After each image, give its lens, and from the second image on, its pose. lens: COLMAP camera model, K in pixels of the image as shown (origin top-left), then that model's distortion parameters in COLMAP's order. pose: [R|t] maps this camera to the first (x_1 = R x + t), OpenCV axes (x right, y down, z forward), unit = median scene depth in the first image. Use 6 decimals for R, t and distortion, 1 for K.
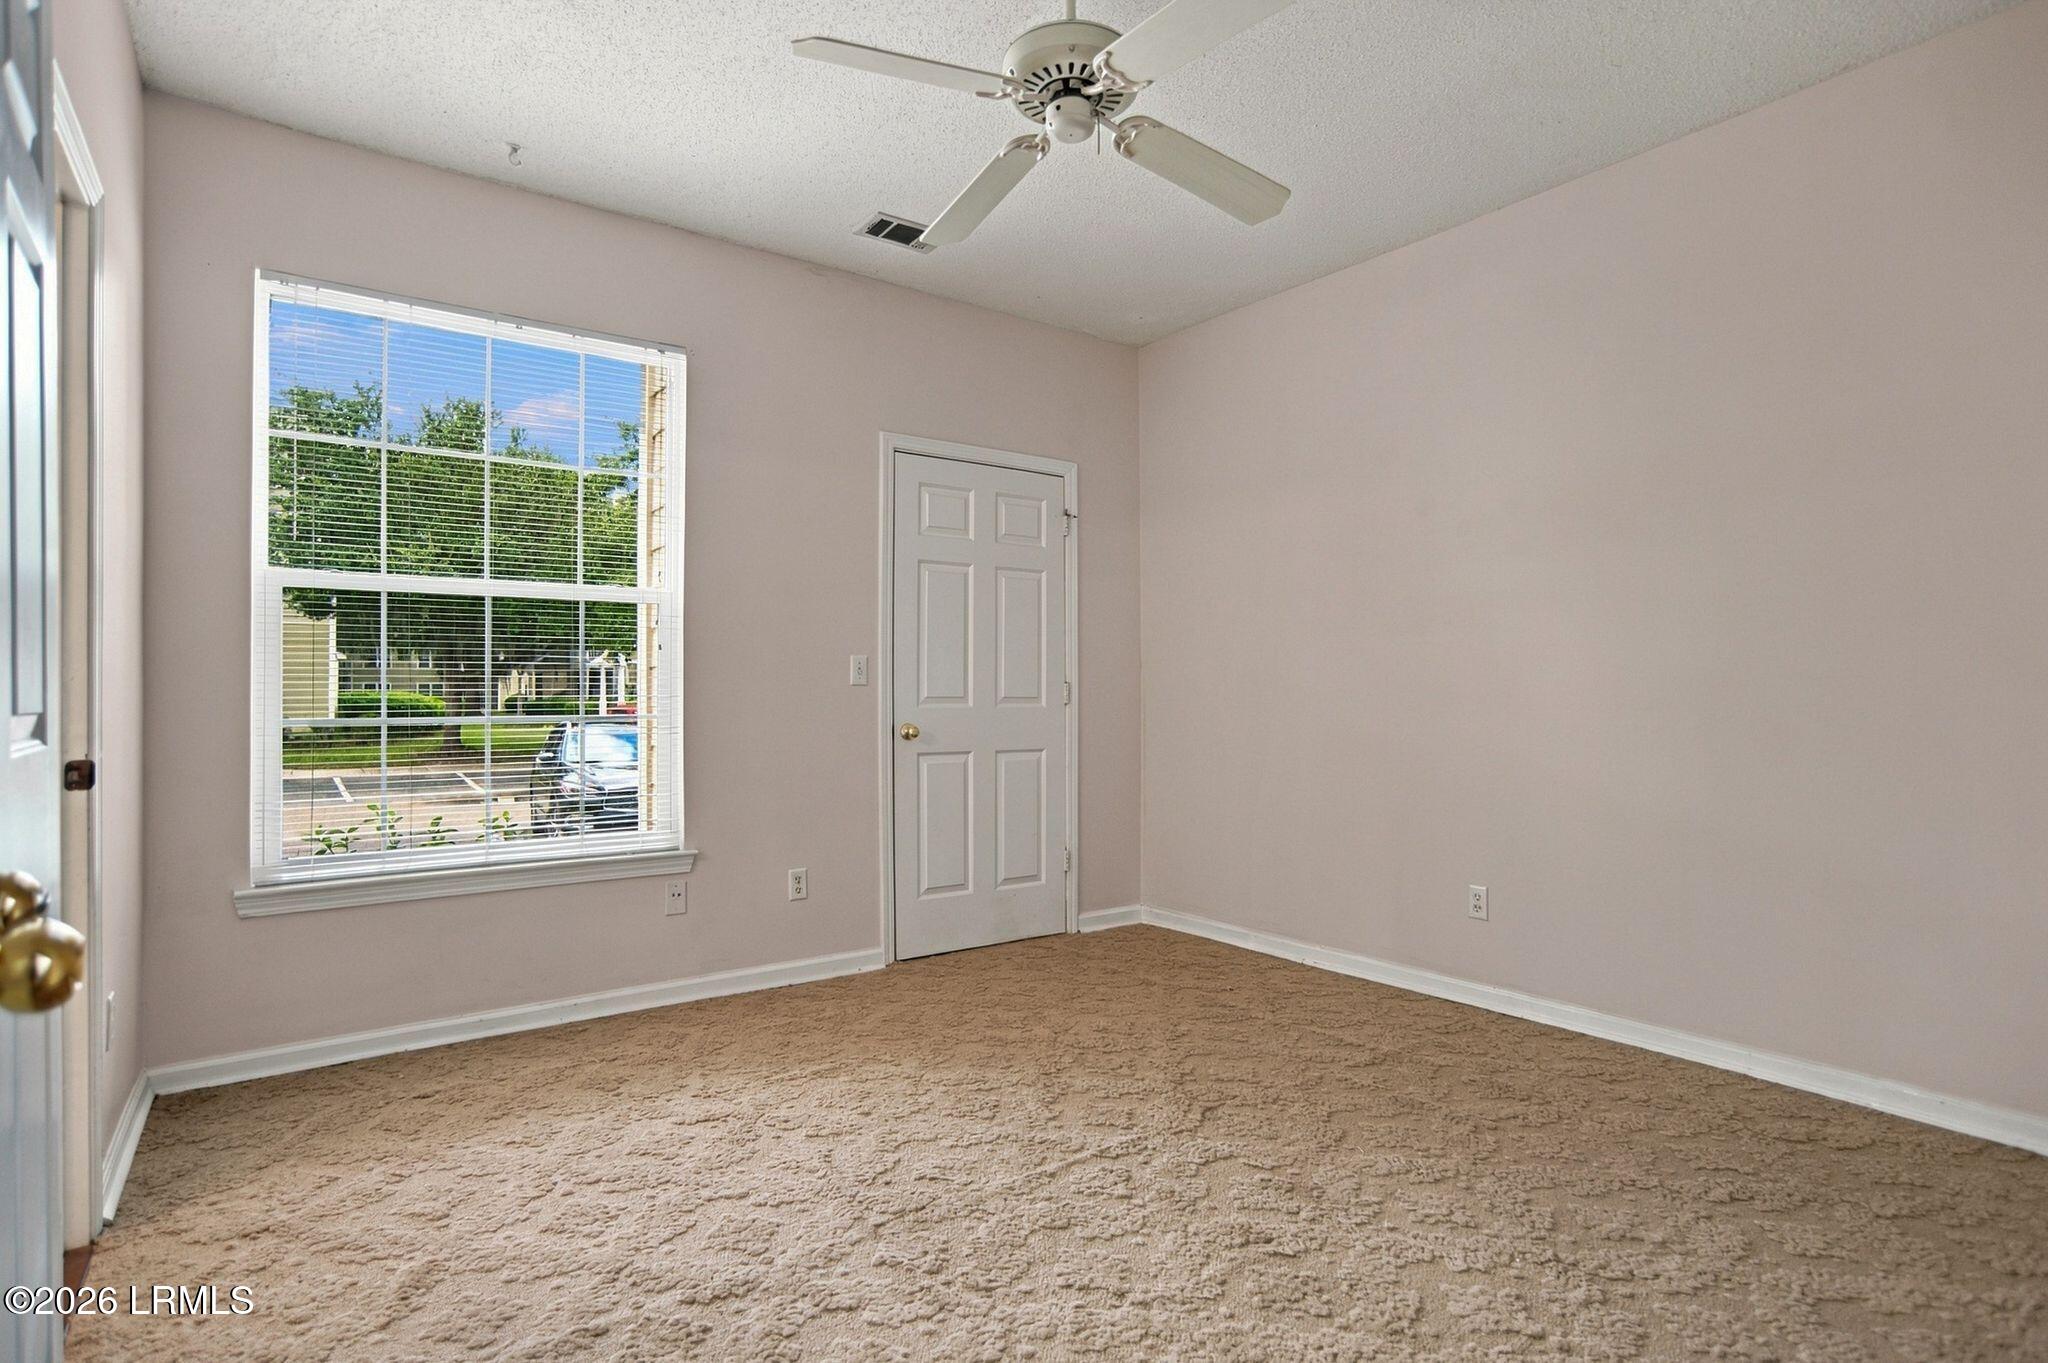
lens RADIAL K [[1037.8, 0, 1047.1], [0, 1037.8, 691.0], [0, 0, 1]] dist [-0.064737, 0.044172]
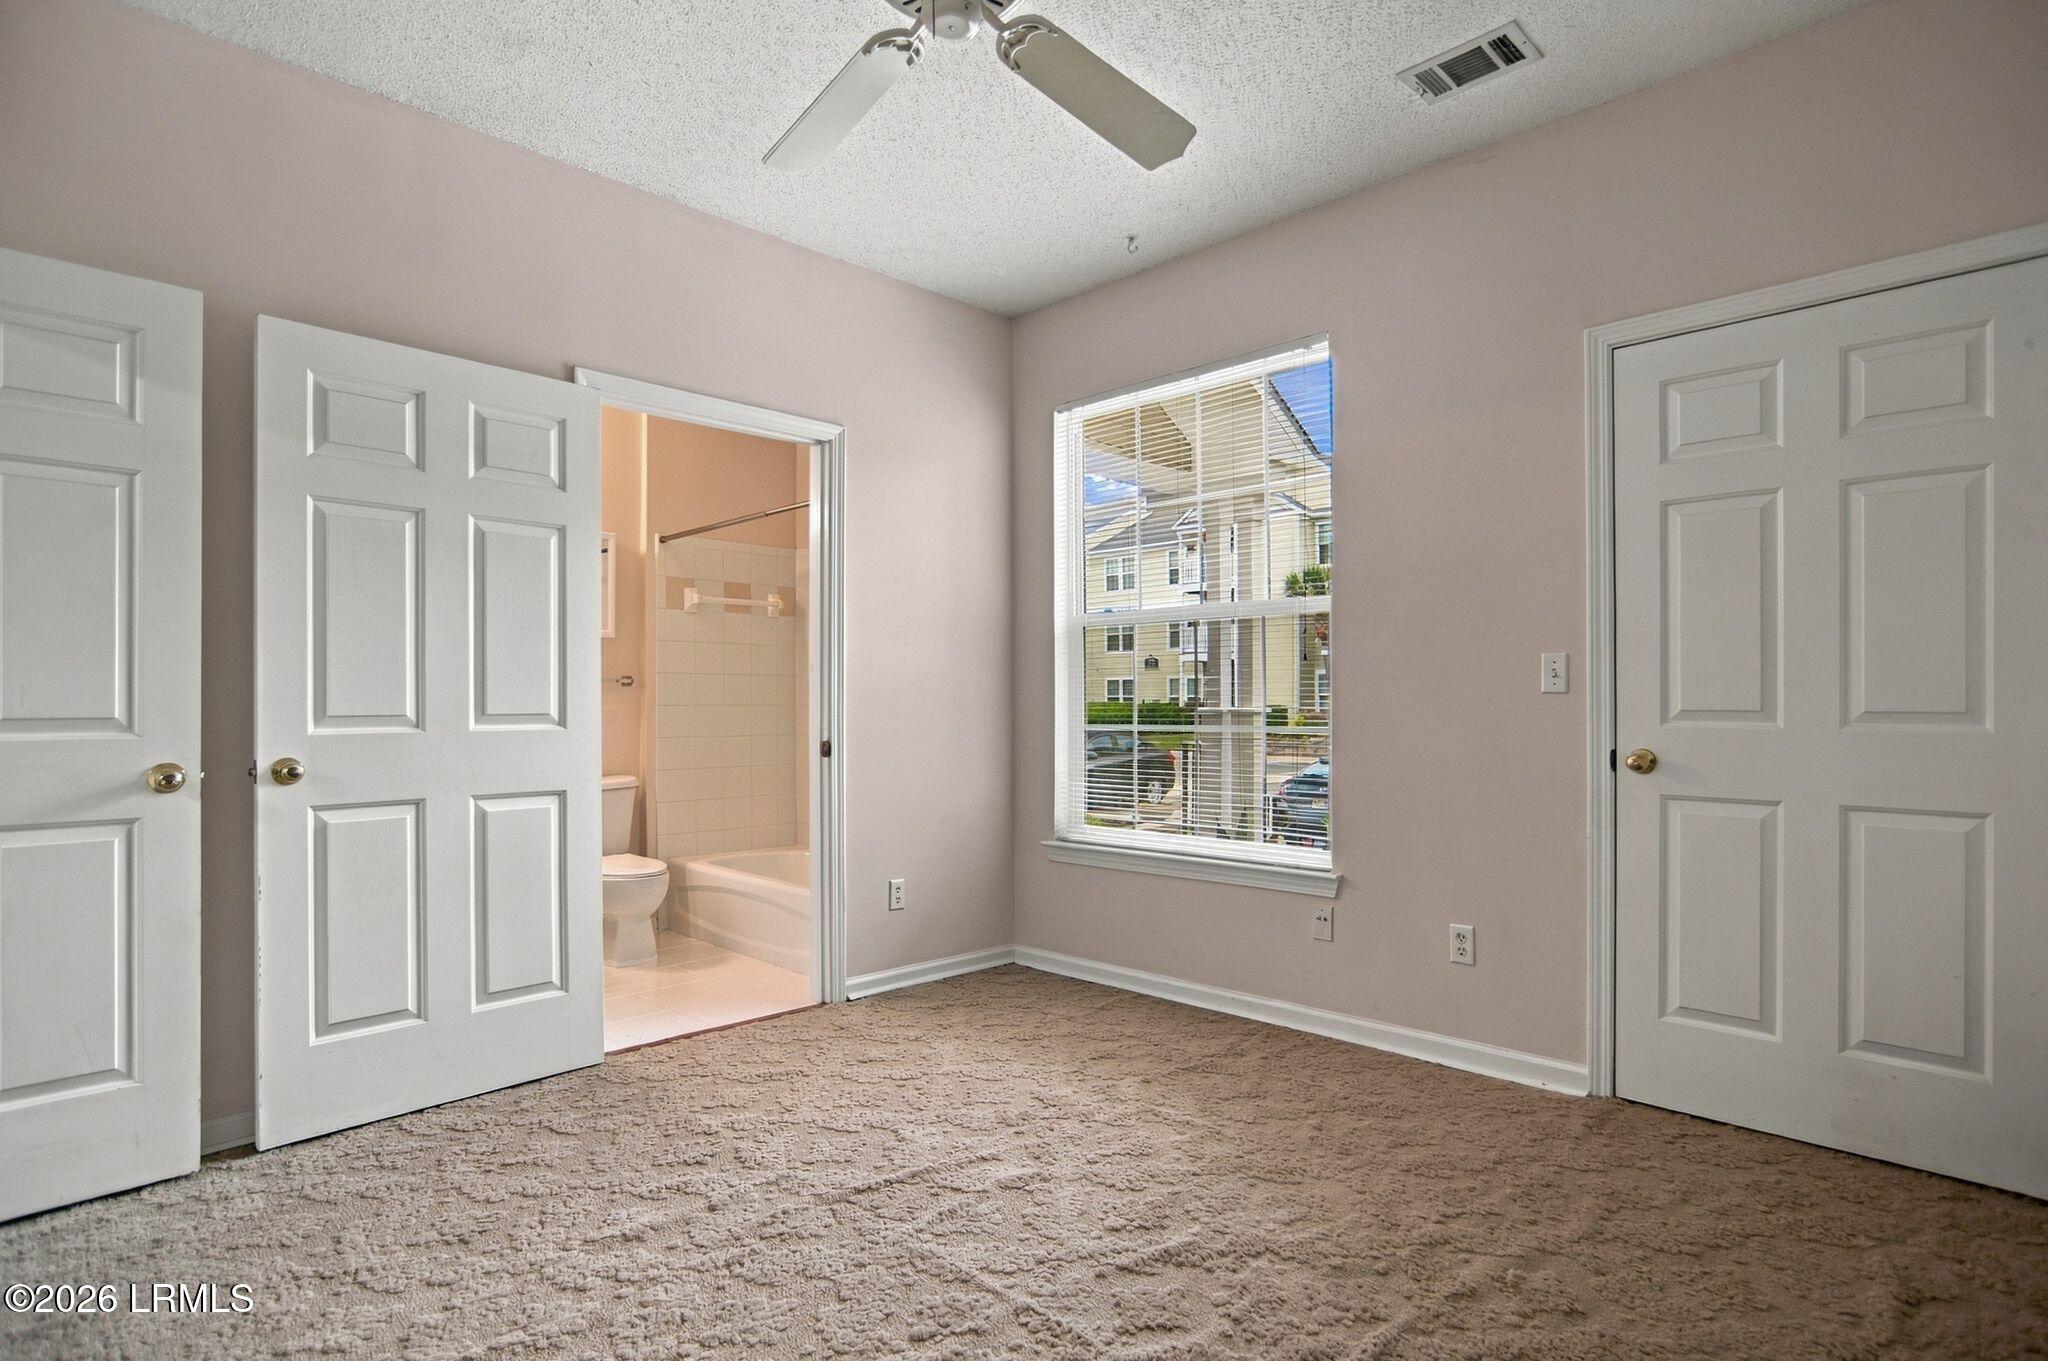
lens RADIAL K [[1039.0, 0, 1030.1], [0, 1039.0, 713.7], [0, 0, 1]] dist [-0.047519, 0.034355]
pose [[0.157810, 0.003490, -0.987463, 0.489908], [-0.002190, 0.999993, 0.003185, 0.007350], [0.987467, 0.001660, 0.157816, 0.543121]]
